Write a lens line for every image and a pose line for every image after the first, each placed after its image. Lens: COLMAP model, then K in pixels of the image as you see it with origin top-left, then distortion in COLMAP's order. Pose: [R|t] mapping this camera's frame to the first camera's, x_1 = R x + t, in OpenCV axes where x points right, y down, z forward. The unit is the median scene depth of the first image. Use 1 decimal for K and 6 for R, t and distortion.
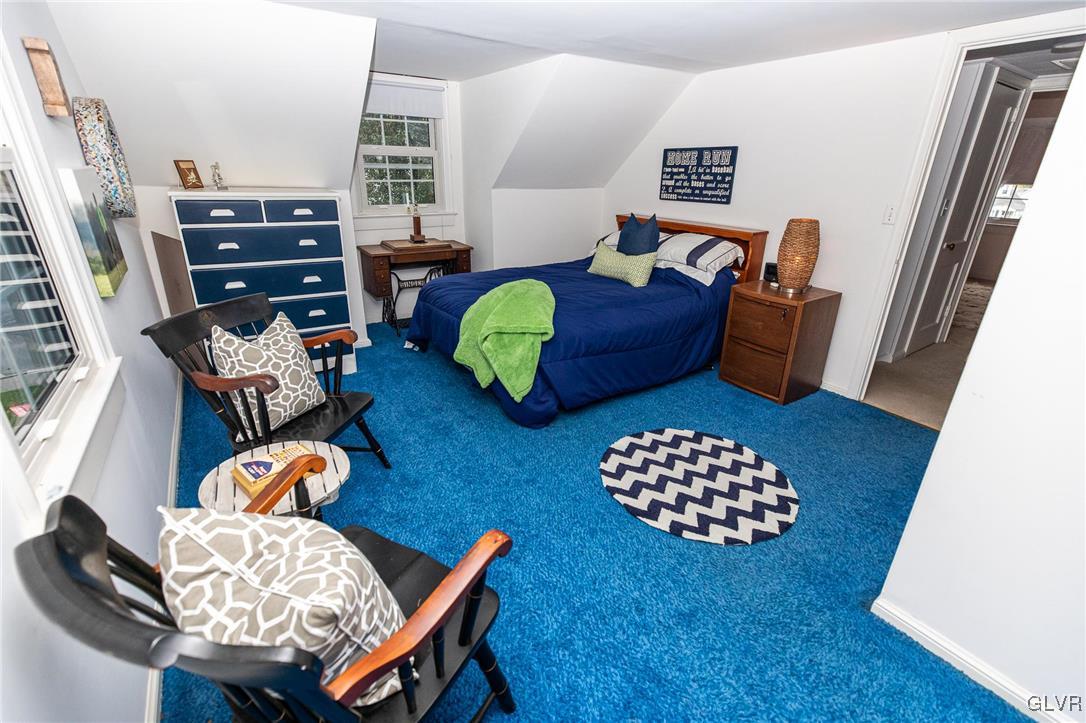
lens RADIAL K [[483.6, 0, 545.3], [0, 483.6, 362.0], [0, 0, 1]] dist [0.002032, -0.000197]
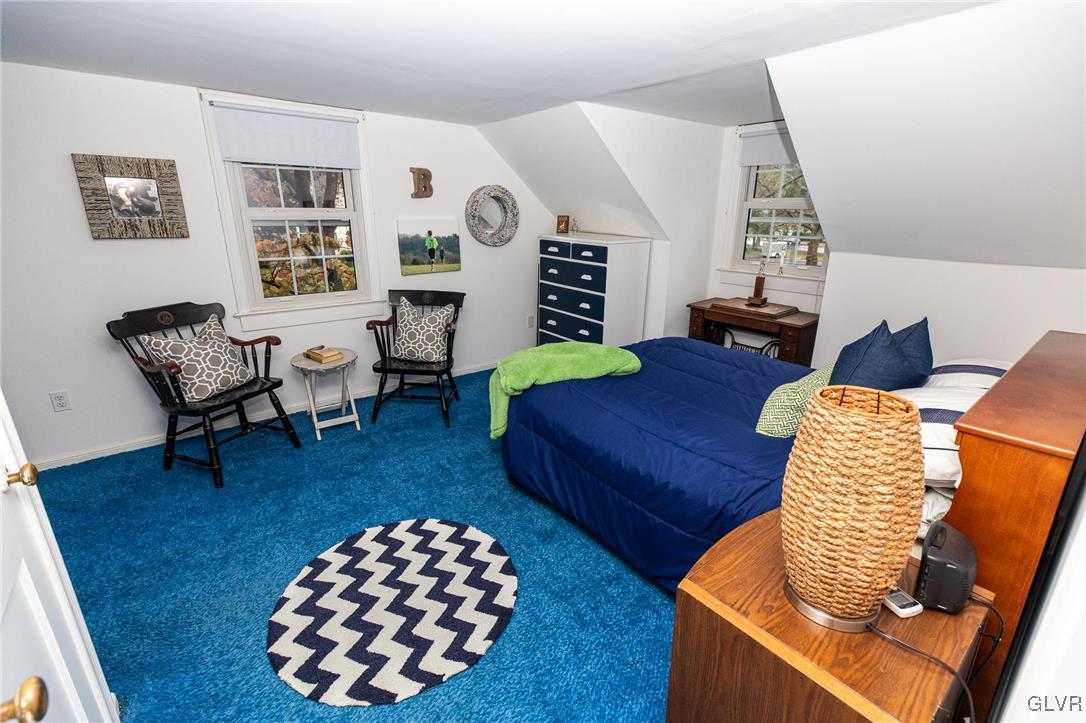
lens RADIAL K [[483.6, 0, 545.2], [0, 483.6, 361.9], [0, 0, 1]] dist [0.002032, -0.000197]
pose [[0.089746, 0.284456, -0.954479, 0.968687], [-0.378851, 0.896055, 0.231423, -0.374830], [0.921096, 0.340836, 0.188184, 0.919520]]
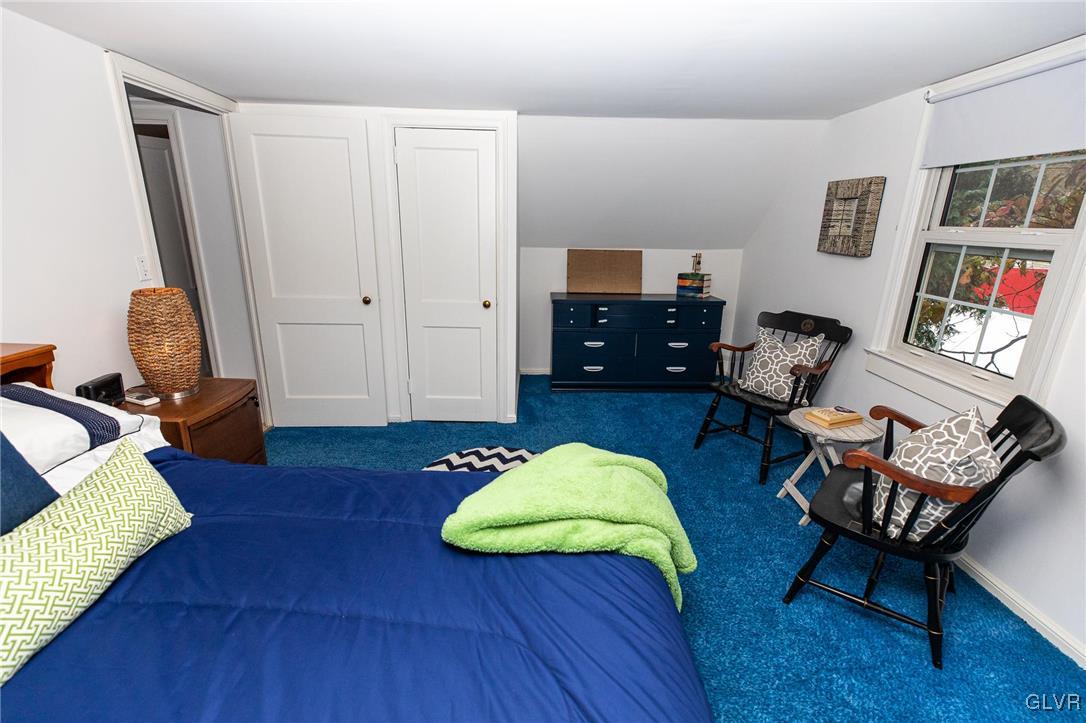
lens RADIAL K [[483.6, 0, 543.7], [0, 483.6, 362.8], [0, 0, 1]] dist [0.002032, -0.000197]
pose [[-0.844044, -0.183917, 0.503750, -0.313394], [0.167652, 0.801775, 0.573629, -0.618558], [-0.509394, 0.568623, -0.645899, 1.484243]]
